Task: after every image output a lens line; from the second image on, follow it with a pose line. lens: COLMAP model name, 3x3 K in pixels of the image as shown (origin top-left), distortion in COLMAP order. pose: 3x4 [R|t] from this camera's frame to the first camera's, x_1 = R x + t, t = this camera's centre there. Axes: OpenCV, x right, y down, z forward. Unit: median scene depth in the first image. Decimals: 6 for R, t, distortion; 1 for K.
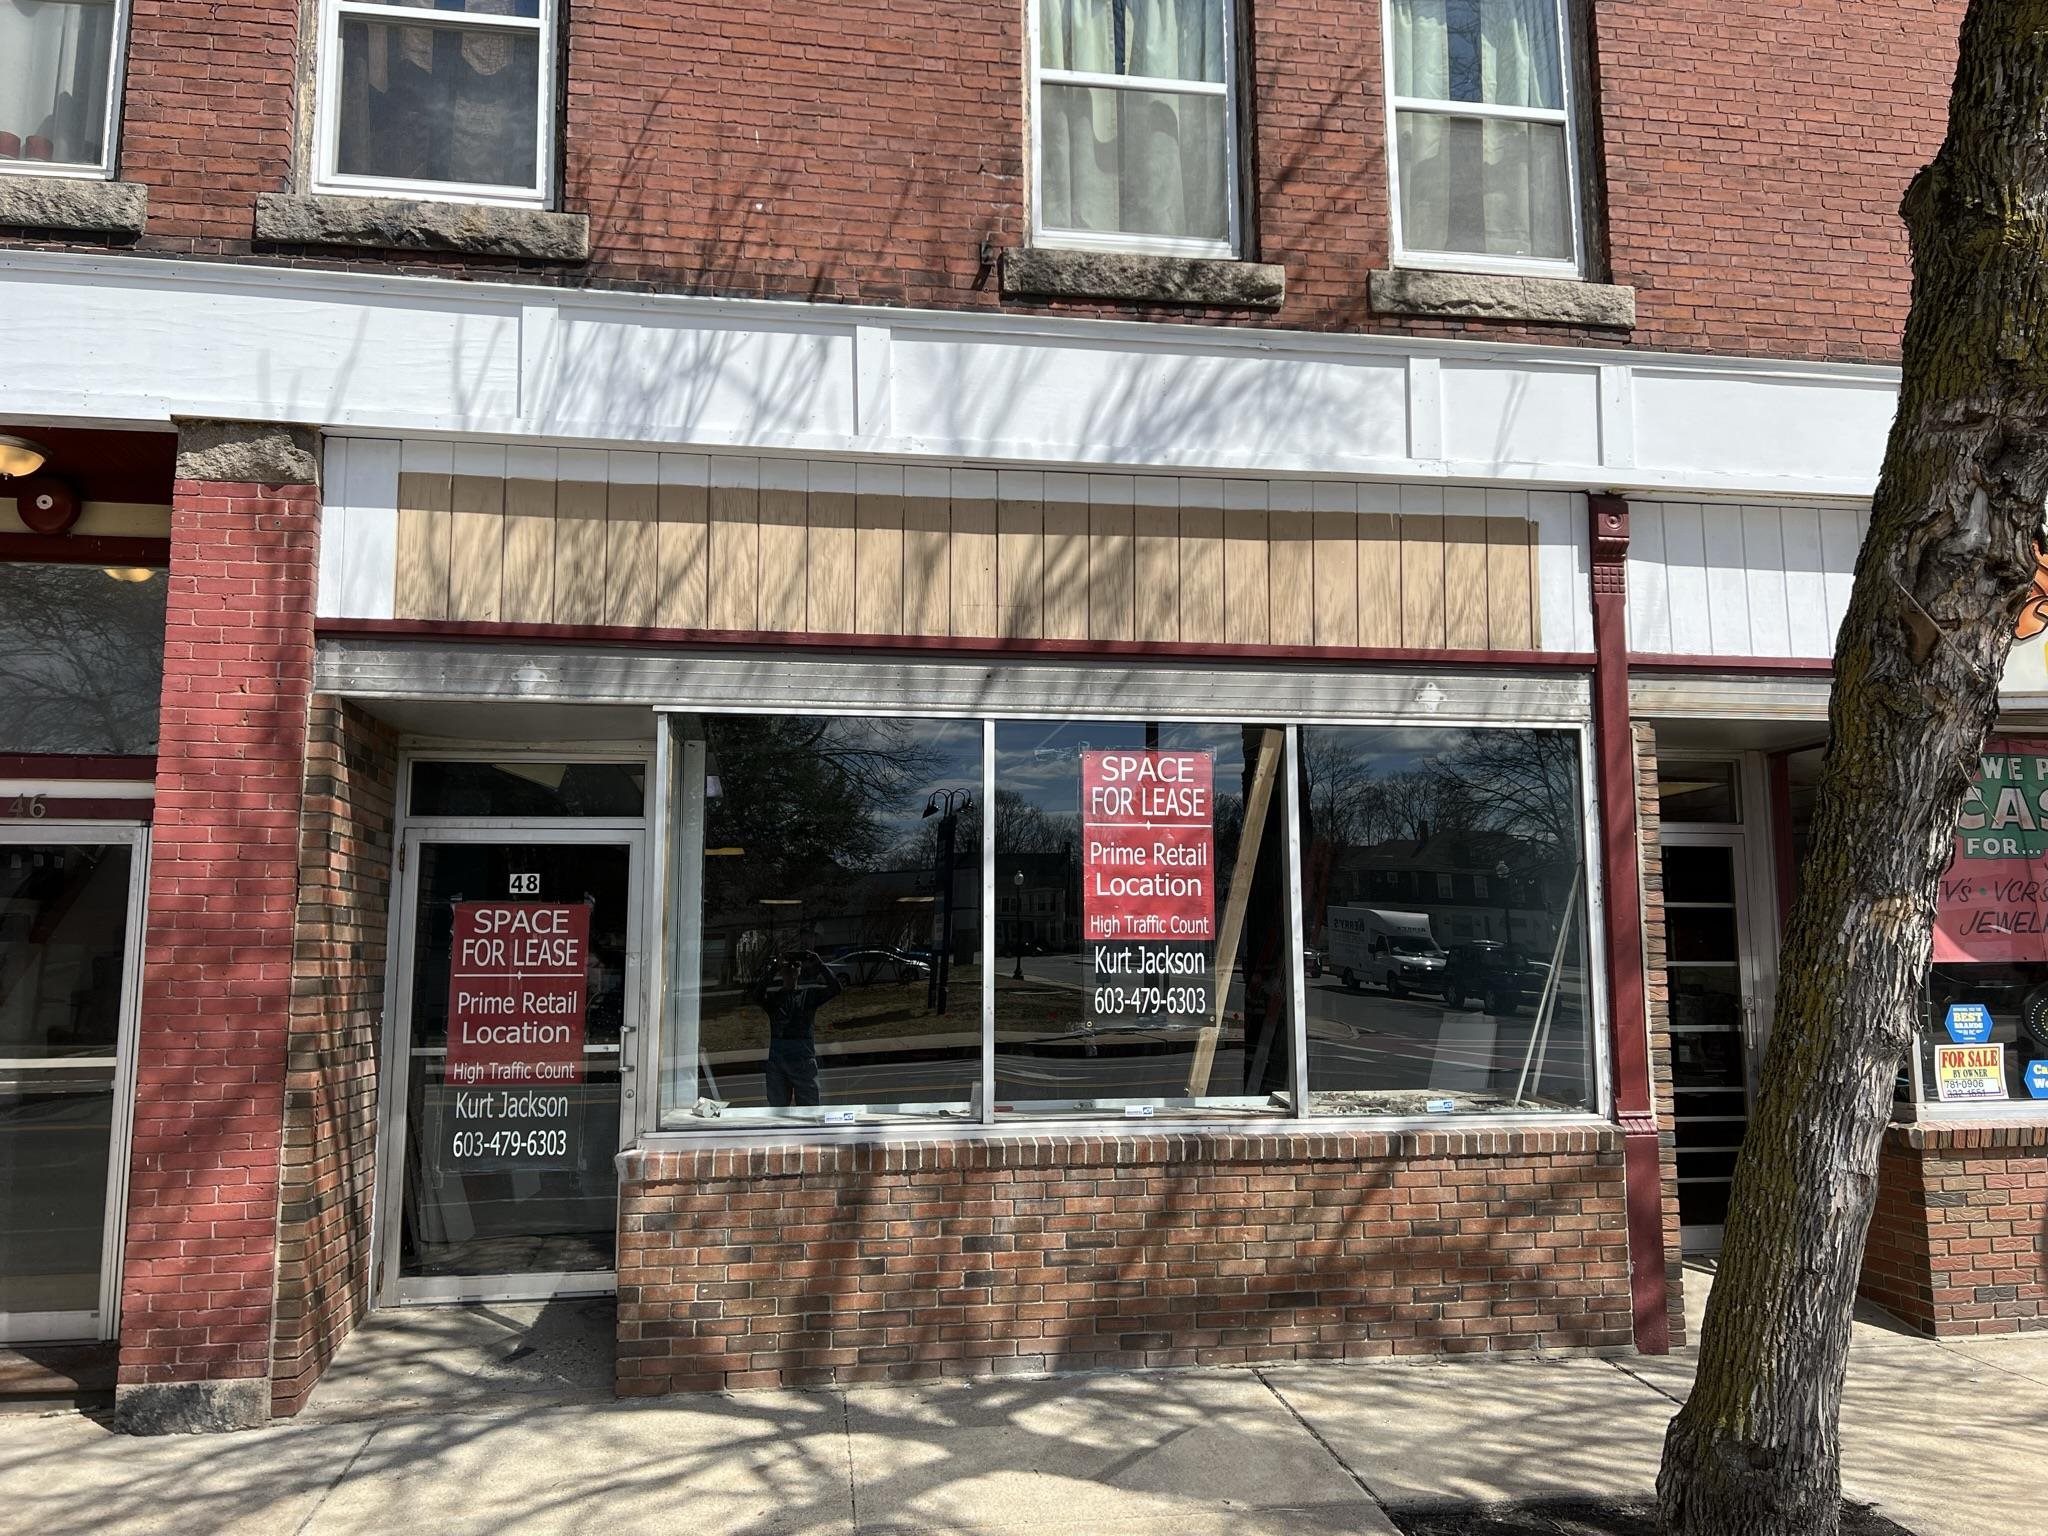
lens RADIAL K [[1548.3, 0, 1029.0], [0, 1548.3, 755.5], [0, 0, 1]] dist [0.032918, -0.027500]
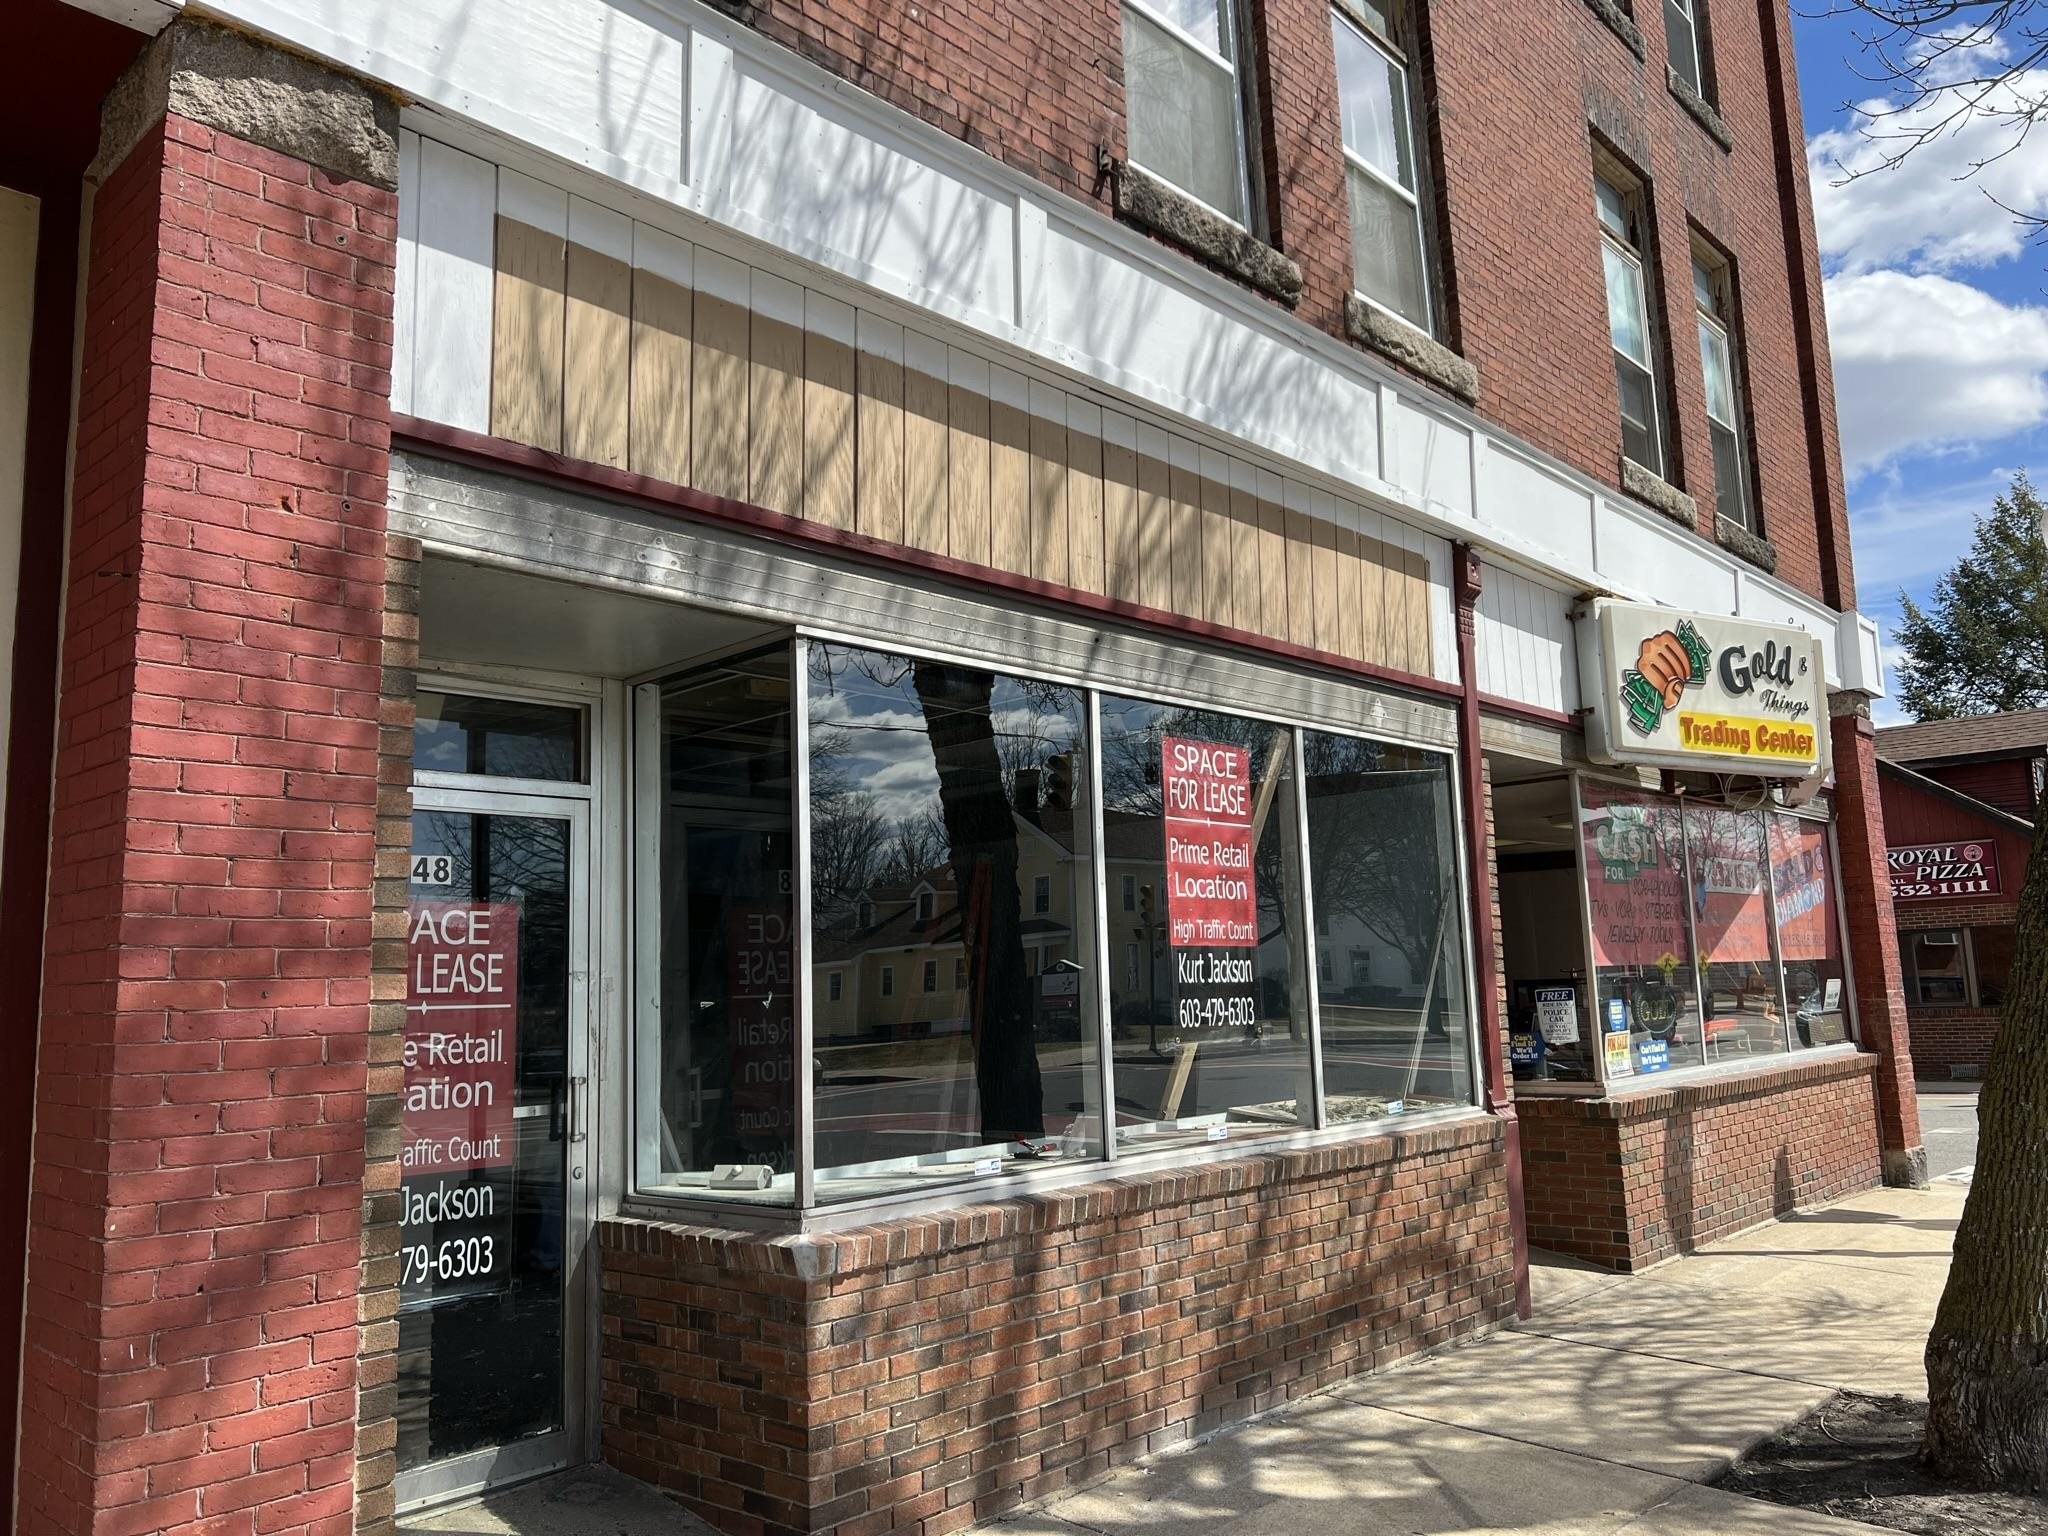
lens RADIAL K [[1548.3, 0, 1039.4], [0, 1548.3, 768.7], [0, 0, 1]] dist [0.032918, -0.027500]
pose [[0.785377, 0.067691, 0.615305, -0.584212], [-0.049508, 0.997688, -0.046566, 0.062703], [-0.617034, 0.006110, 0.786912, 0.343535]]
